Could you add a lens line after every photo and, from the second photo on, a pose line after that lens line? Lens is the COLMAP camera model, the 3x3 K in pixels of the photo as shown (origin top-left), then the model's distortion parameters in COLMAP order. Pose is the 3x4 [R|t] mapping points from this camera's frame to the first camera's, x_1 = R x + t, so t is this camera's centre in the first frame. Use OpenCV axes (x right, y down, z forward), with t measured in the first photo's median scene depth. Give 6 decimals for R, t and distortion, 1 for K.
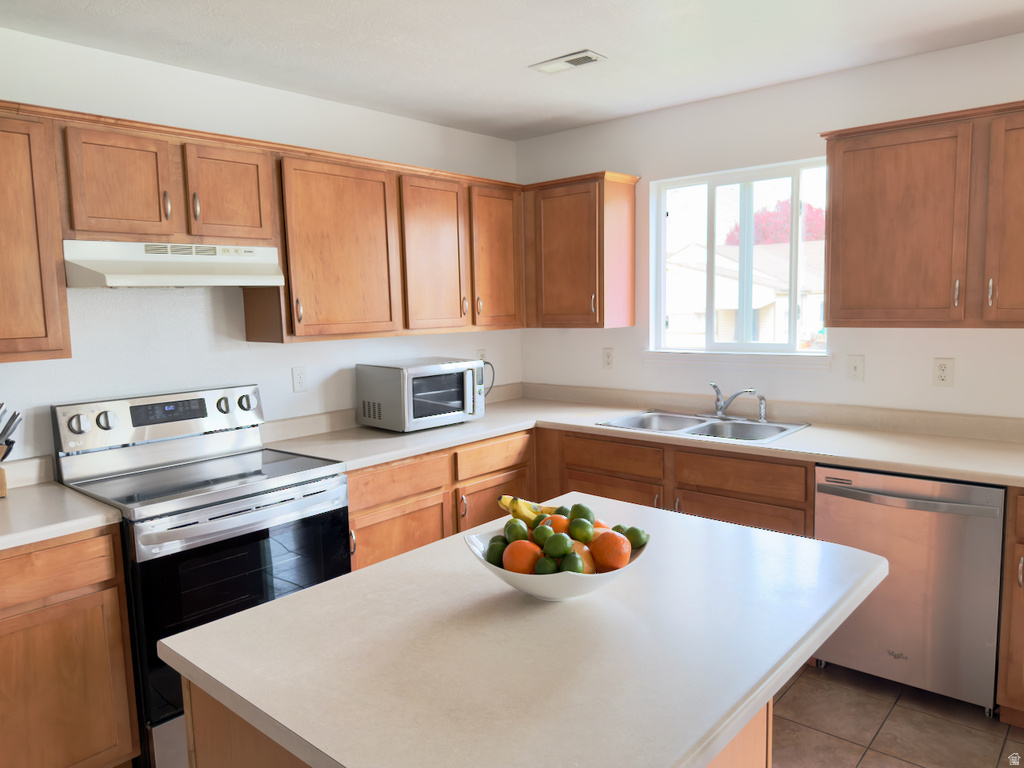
lens RADIAL K [[721.0, 0, 506.7], [0, 721.0, 386.1], [0, 0, 1]] dist [0.011124, -0.003073]
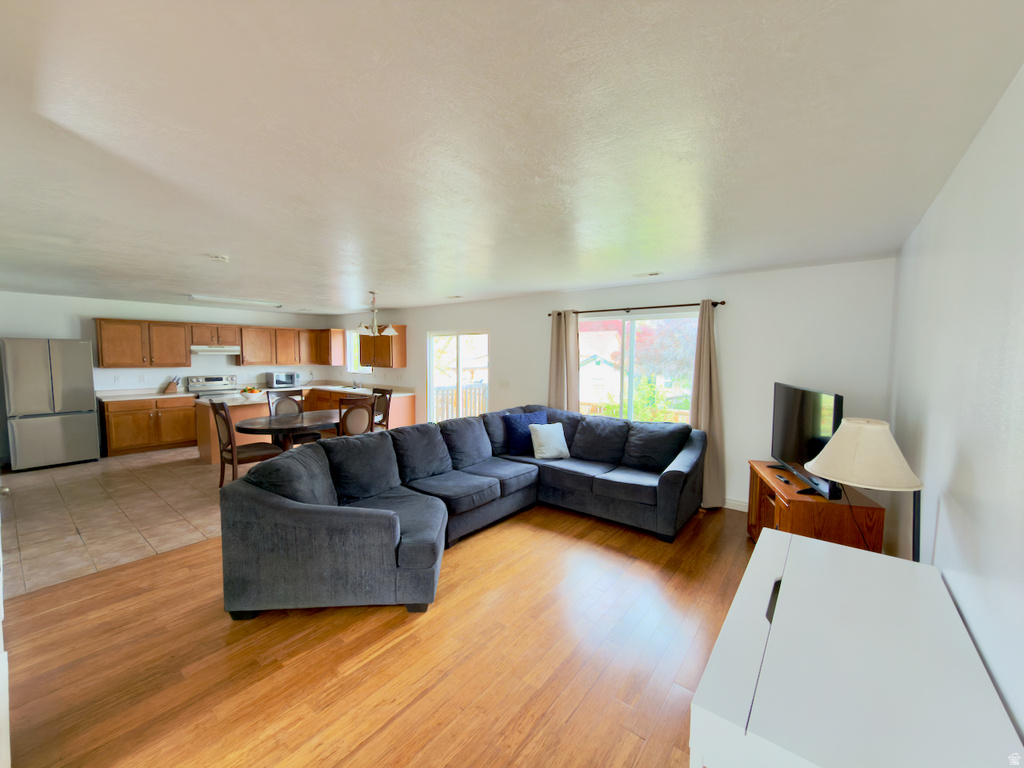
lens RADIAL K [[407.7, 0, 510.9], [0, 407.7, 381.9], [0, 0, 1]] dist [-0.002524, -0.000052]
pose [[0.997435, 0.029185, 0.065365, 1.241845], [-0.026068, 0.998505, -0.048045, 0.121294], [-0.066669, 0.046218, 0.996704, -1.710856]]
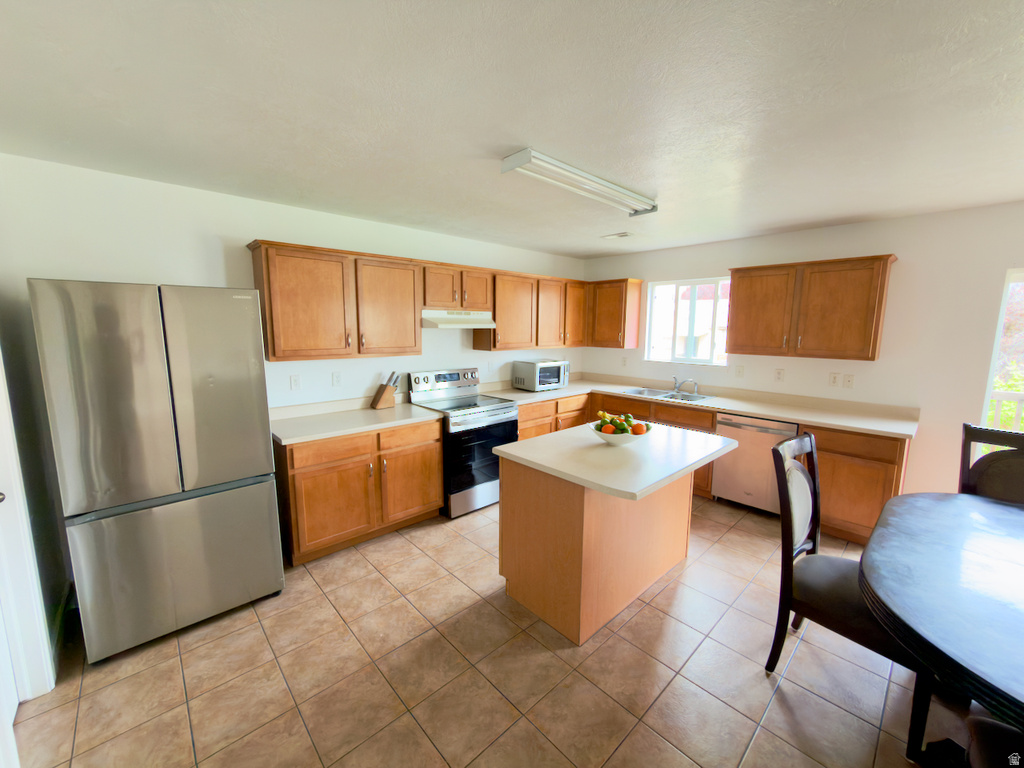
lens RADIAL K [[407.7, 0, 510.9], [0, 407.7, 381.9], [0, 0, 1]] dist [-0.002524, -0.000052]
pose [[0.994625, 0.045920, -0.092805, -0.109854], [-0.043818, 0.998737, 0.024571, 0.006276], [0.093817, -0.020372, 0.995381, -0.340461]]
